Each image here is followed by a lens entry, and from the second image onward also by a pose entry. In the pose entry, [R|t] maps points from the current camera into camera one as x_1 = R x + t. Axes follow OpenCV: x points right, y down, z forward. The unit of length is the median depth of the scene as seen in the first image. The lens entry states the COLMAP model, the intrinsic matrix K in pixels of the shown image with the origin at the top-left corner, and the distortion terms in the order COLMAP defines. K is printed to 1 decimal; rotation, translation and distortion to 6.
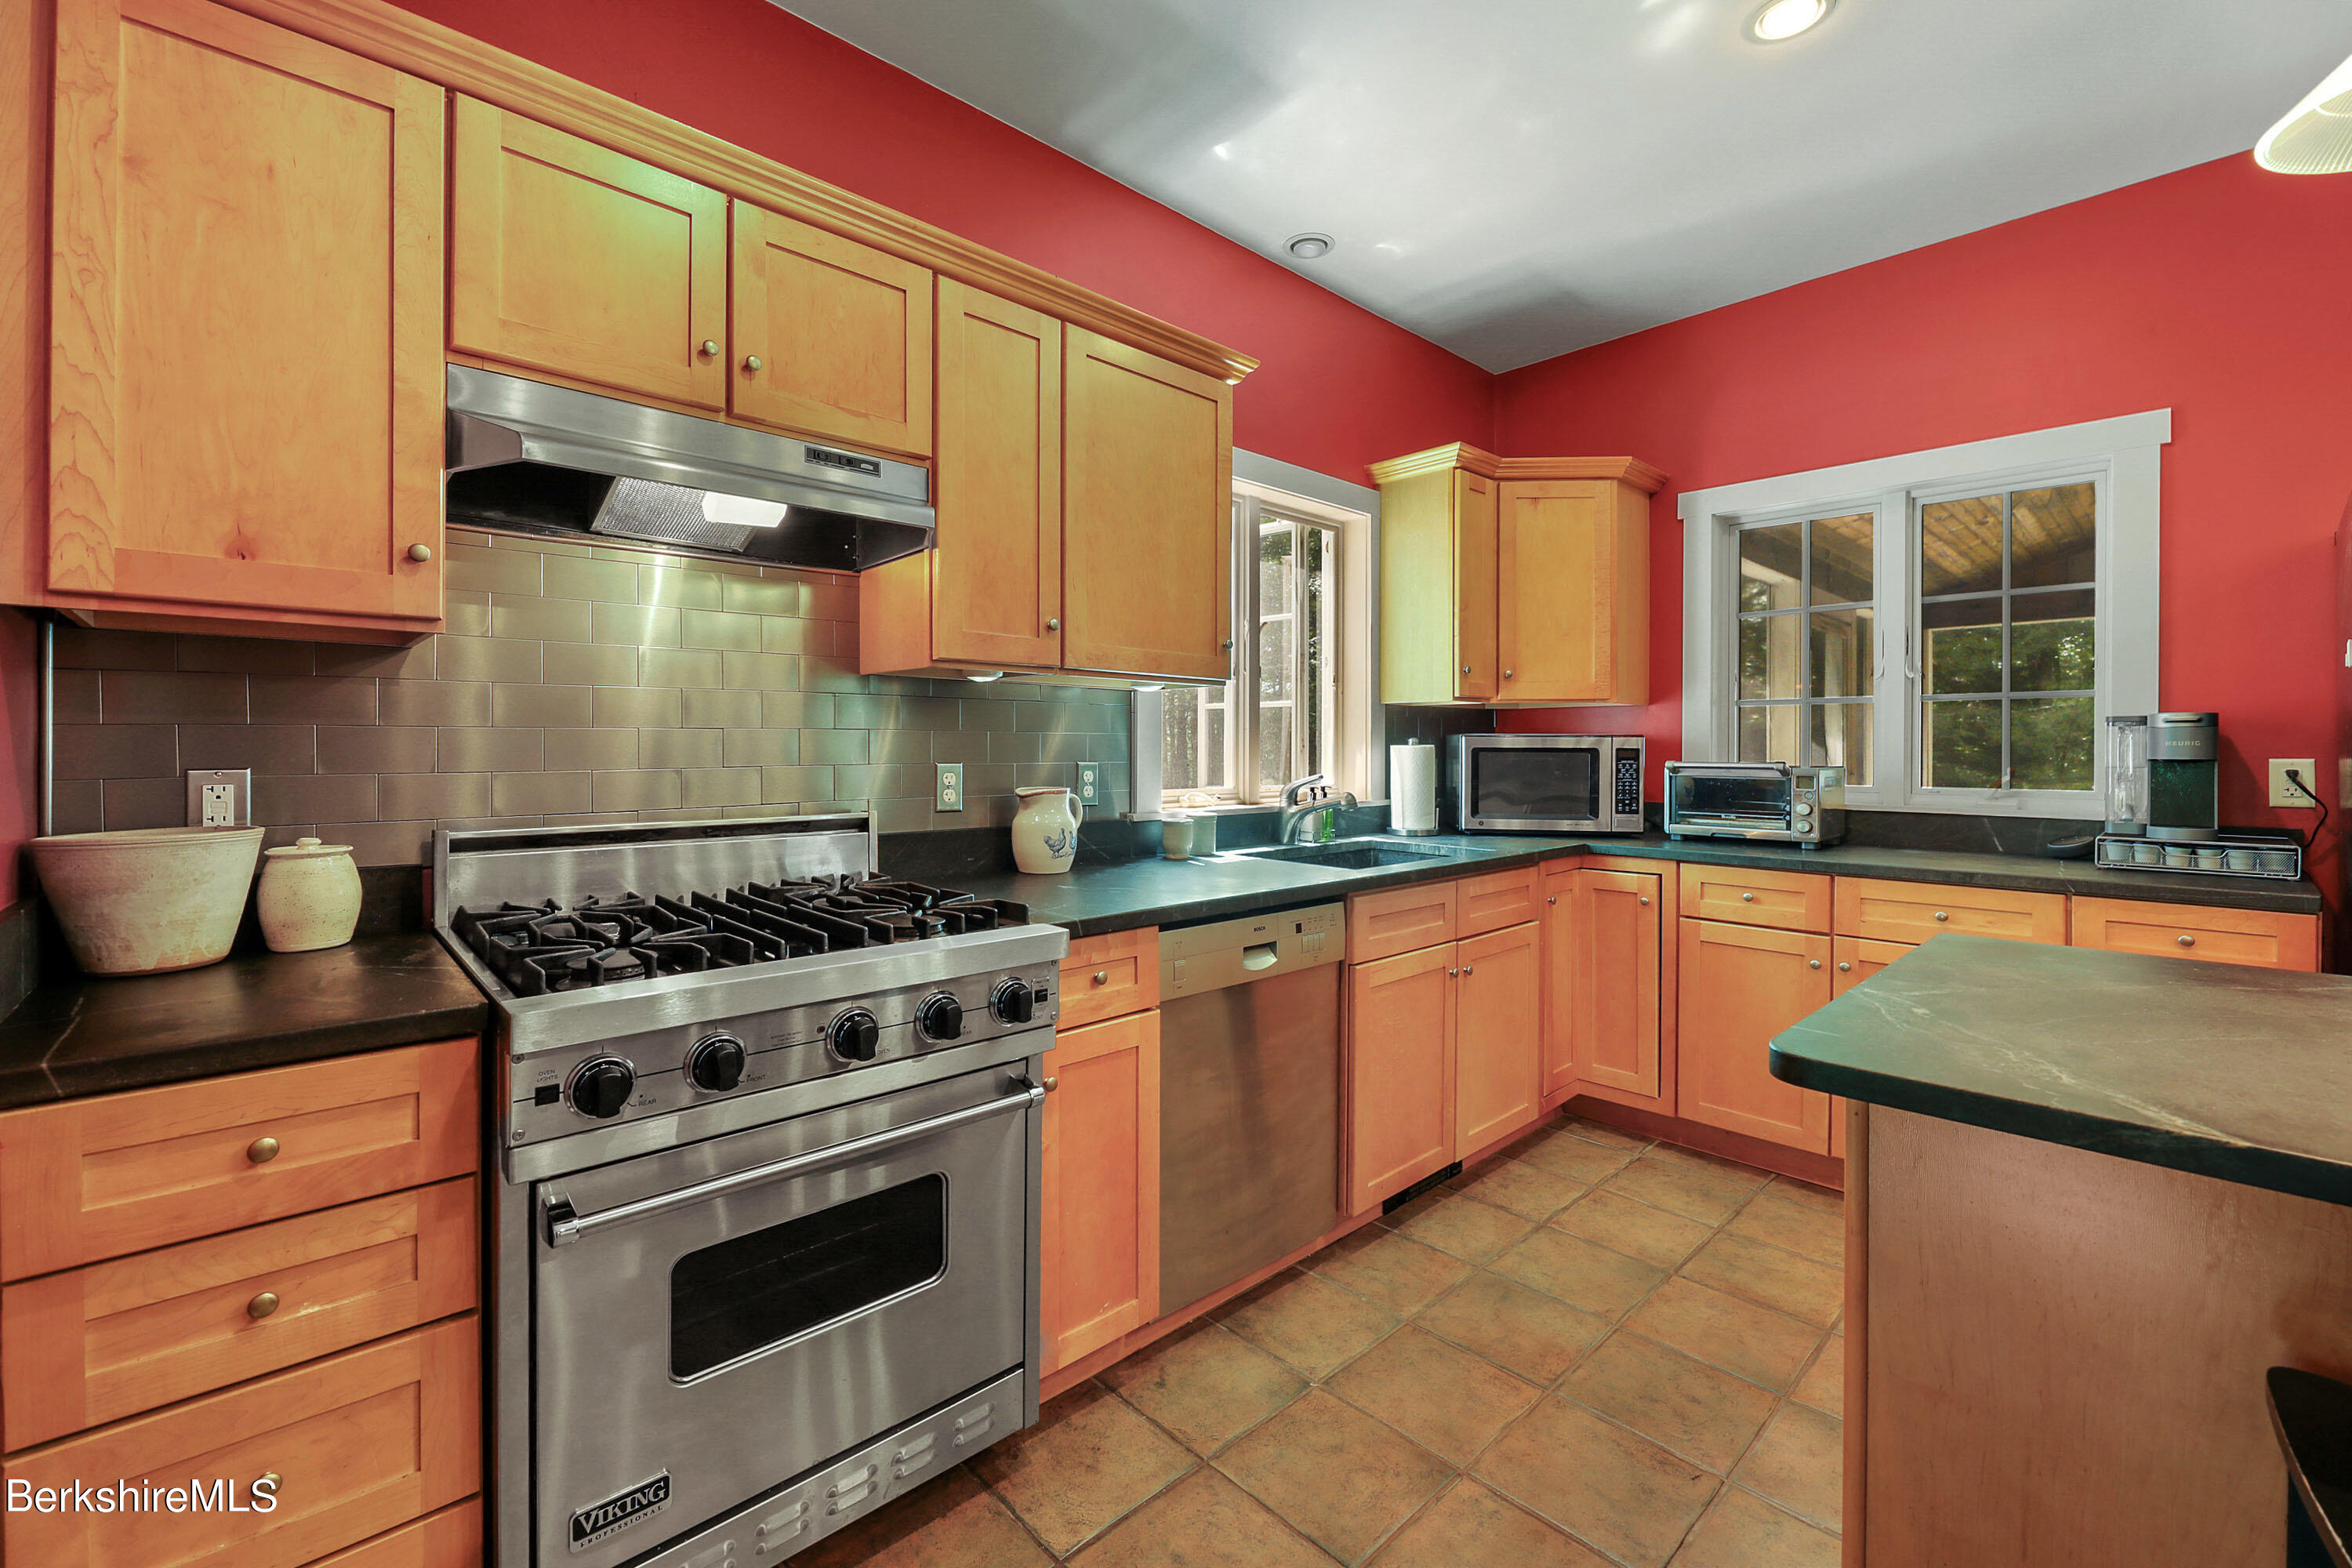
lens RADIAL K [[970.1, 0, 1154.7], [0, 970.1, 753.4], [0, 0, 1]] dist [-0.007714, -0.000662]
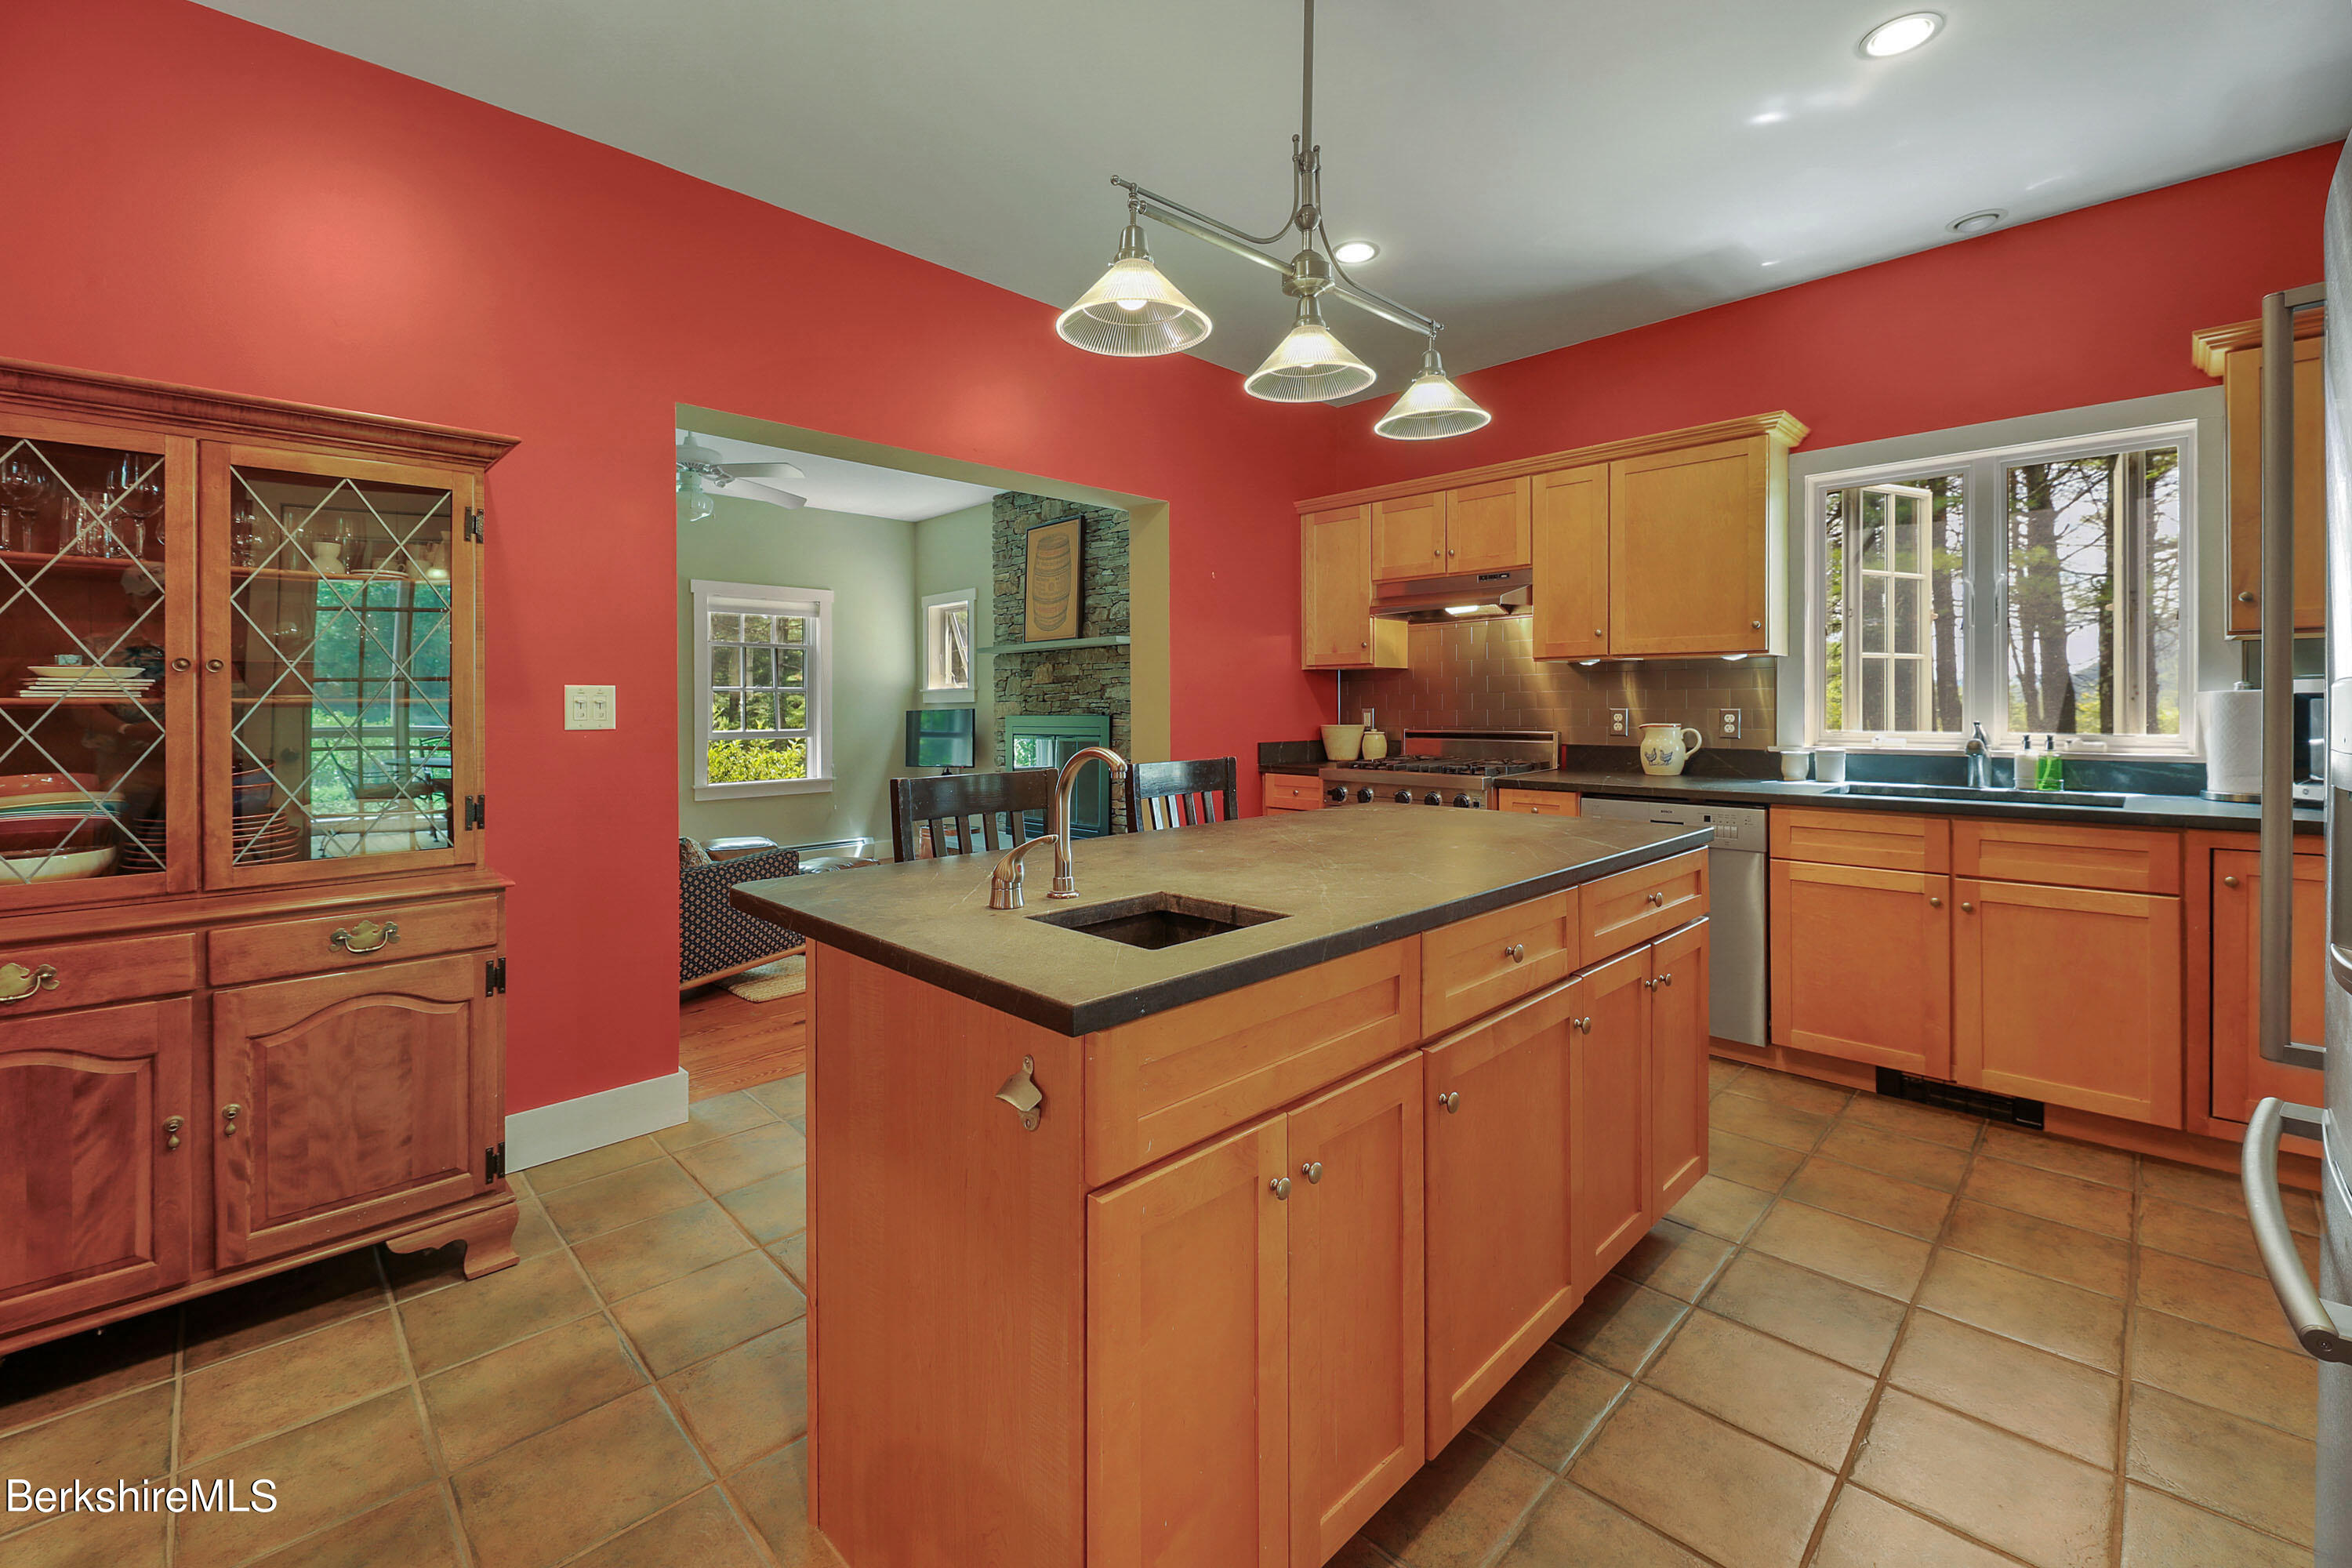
lens RADIAL K [[970.1, 0, 1183.5], [0, 970.1, 720.2], [0, 0, 1]] dist [-0.007714, -0.000662]
pose [[0.053697, 0.012413, -0.998480, 1.646948], [-0.000028, 0.999923, 0.012430, 0.009904], [0.998557, -0.000640, 0.053693, 0.112718]]
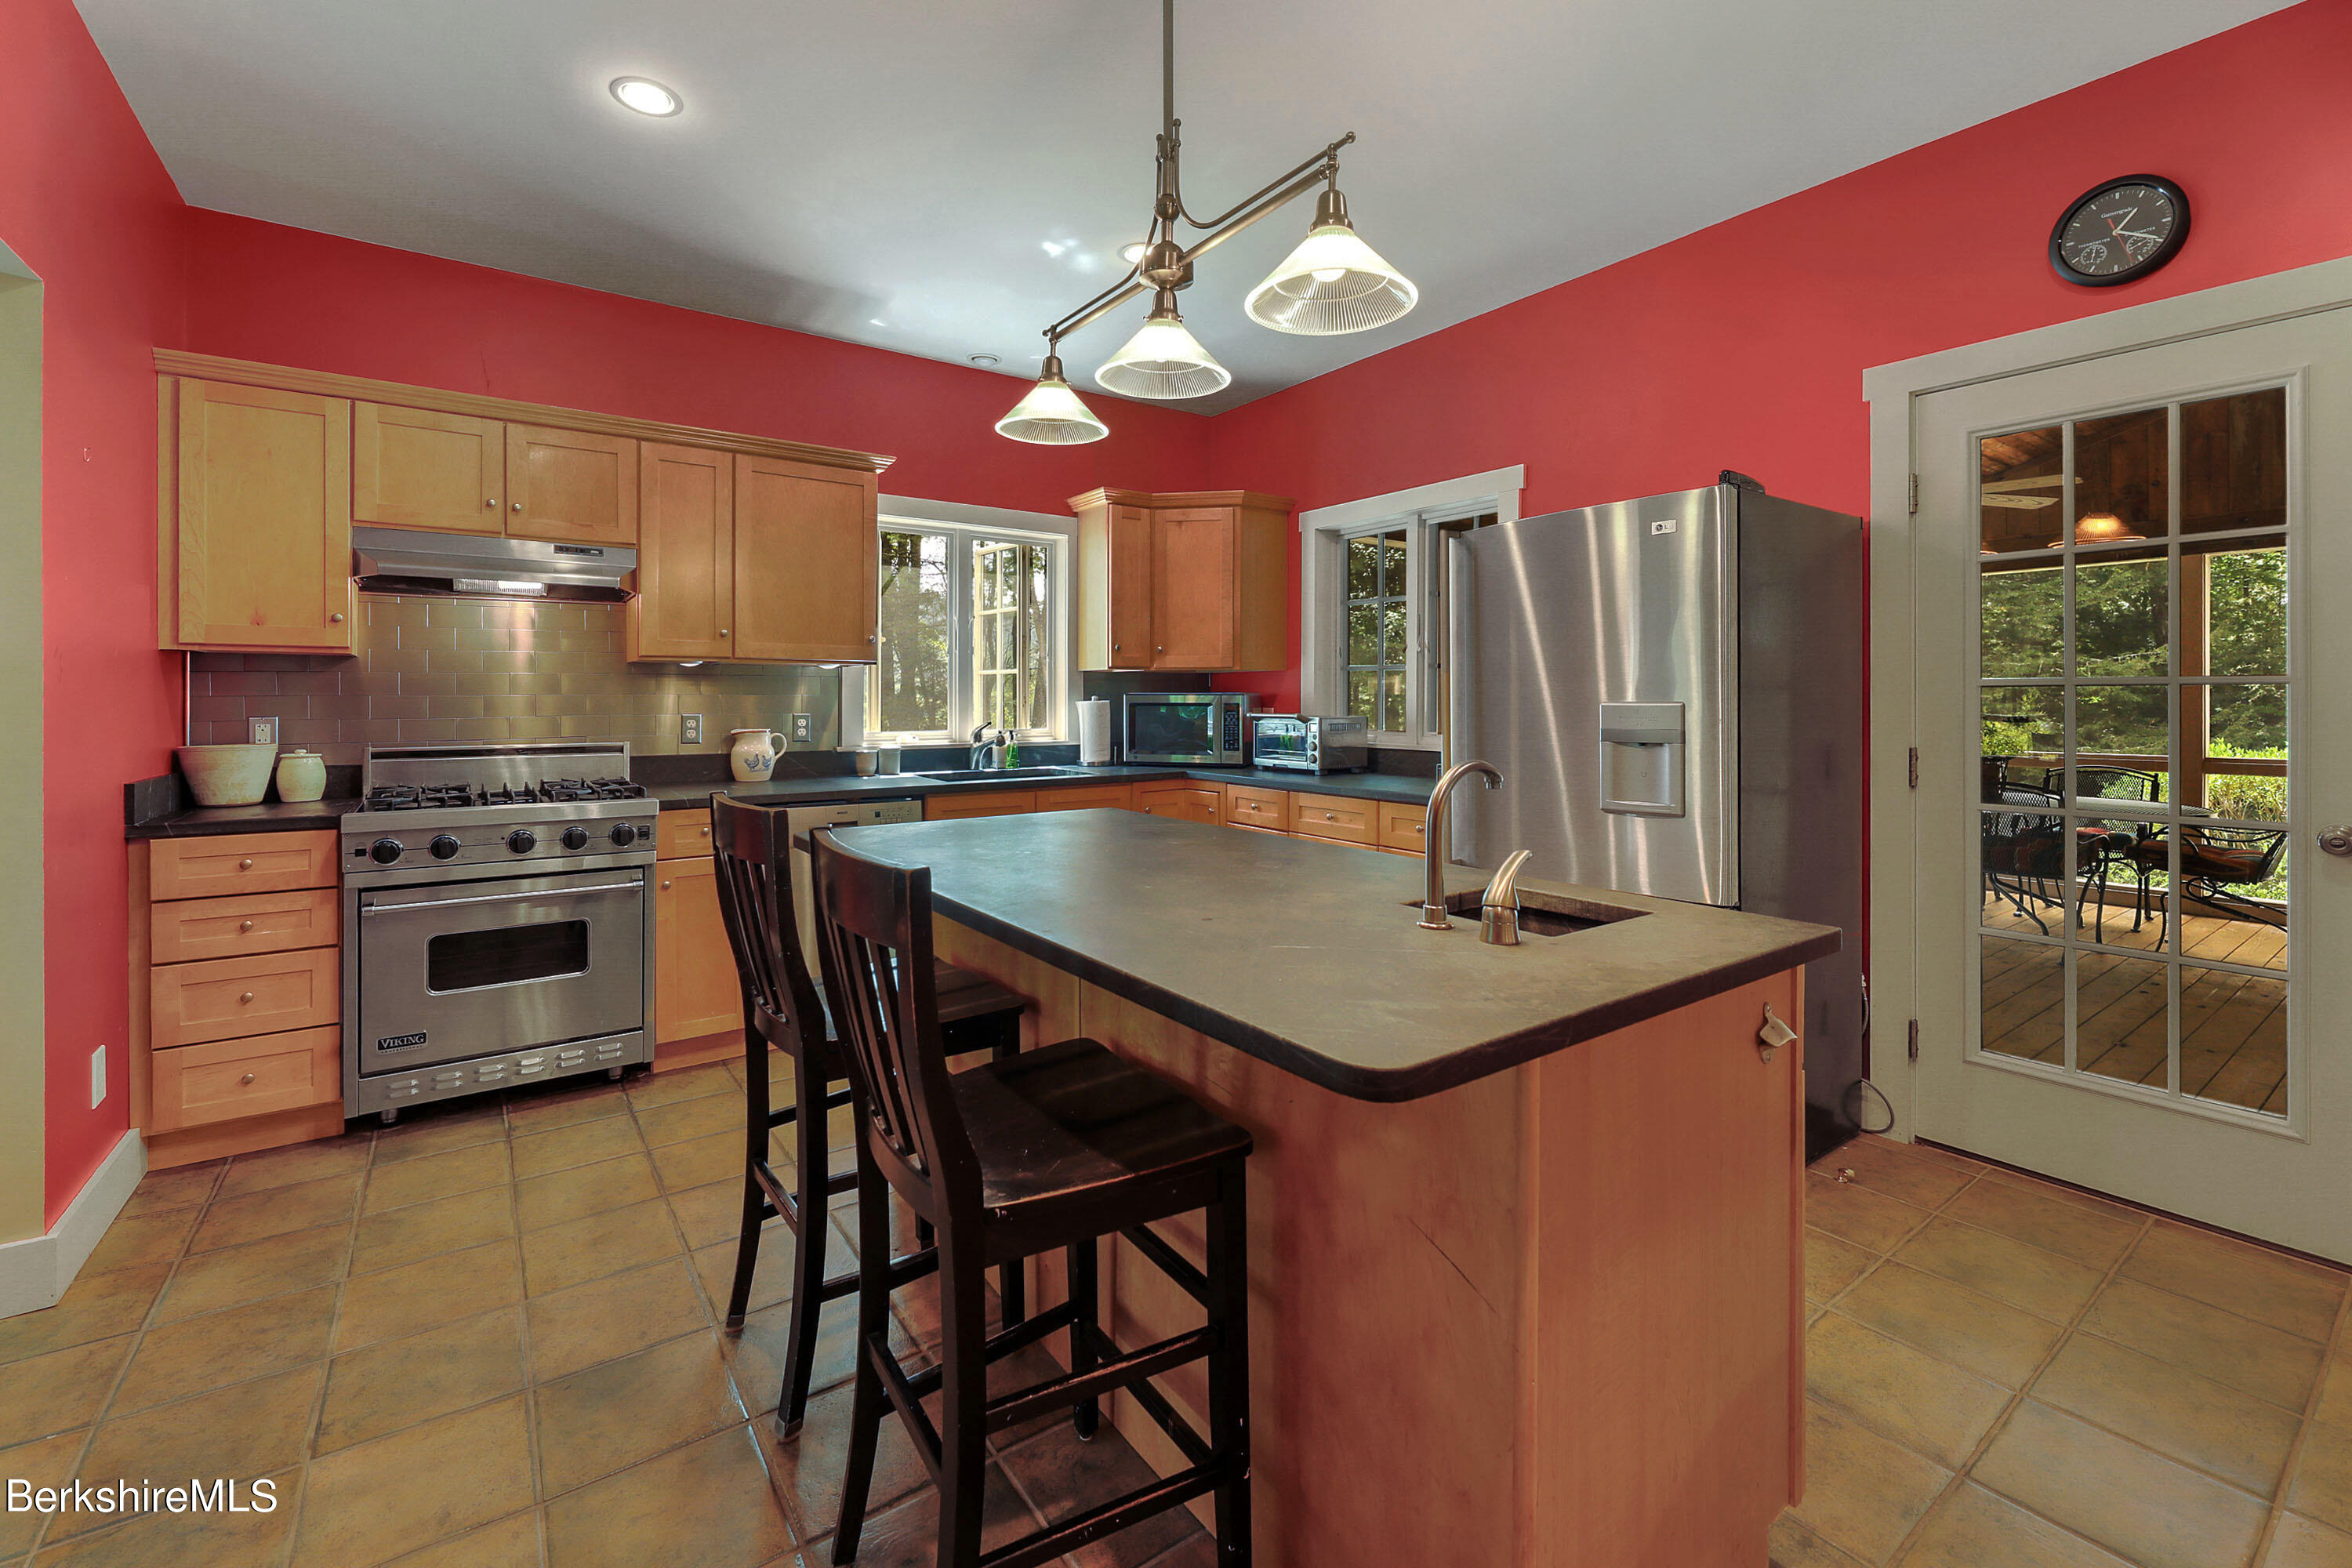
lens RADIAL K [[970.1, 0, 1160.5], [0, 970.1, 706.3], [0, 0, 1]] dist [-0.007714, -0.000662]
pose [[0.992569, -0.000997, -0.121678, 0.846160], [0.001285, 0.999997, 0.002291, -0.006449], [0.121675, -0.002430, 0.992567, -0.586696]]
